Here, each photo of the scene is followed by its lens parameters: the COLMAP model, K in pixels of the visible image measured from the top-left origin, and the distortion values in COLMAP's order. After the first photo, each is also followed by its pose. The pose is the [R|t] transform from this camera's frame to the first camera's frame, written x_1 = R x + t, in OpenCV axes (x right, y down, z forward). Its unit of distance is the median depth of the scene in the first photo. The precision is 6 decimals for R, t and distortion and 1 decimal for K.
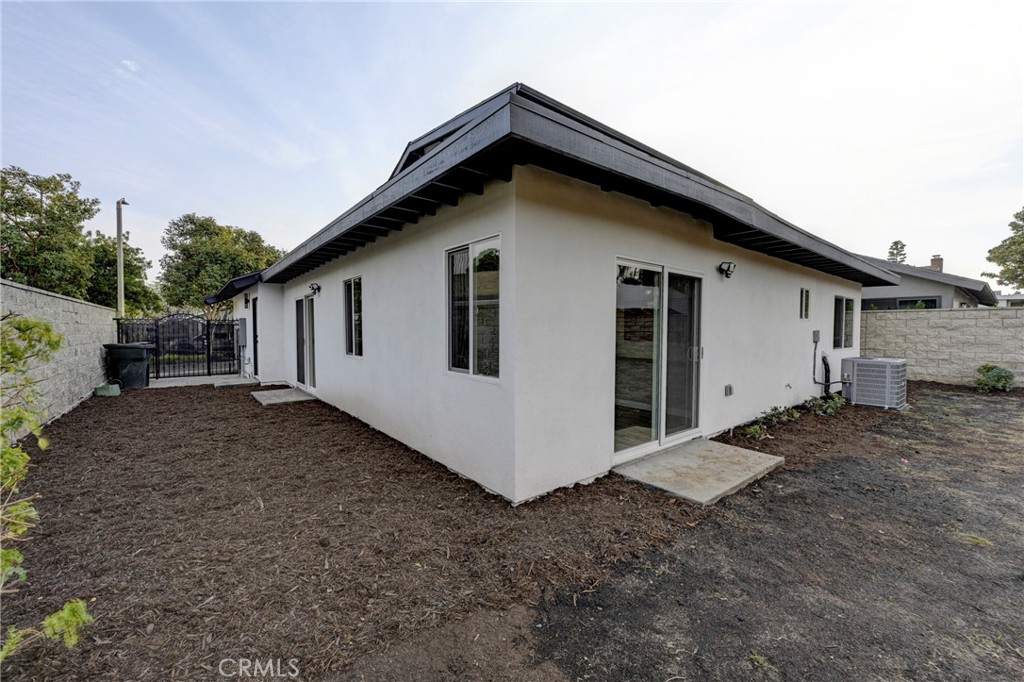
lens RADIAL K [[404.5, 0, 514.9], [0, 404.5, 340.7], [0, 0, 1]] dist [-0.001154, -0.000164]
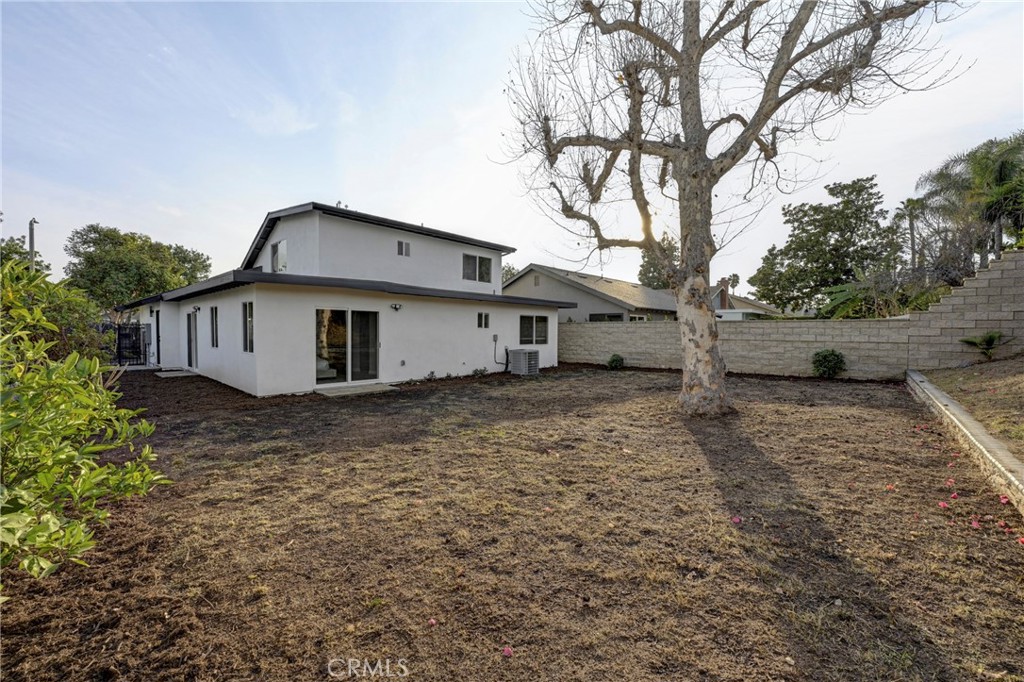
lens RADIAL K [[404.5, 0, 507.9], [0, 404.5, 339.9], [0, 0, 1]] dist [-0.001154, -0.000164]
pose [[0.990536, 0.001313, 0.137245, 0.369786], [-0.000795, 0.999992, -0.003826, 0.004013], [-0.137249, 0.003681, 0.990530, -0.559268]]
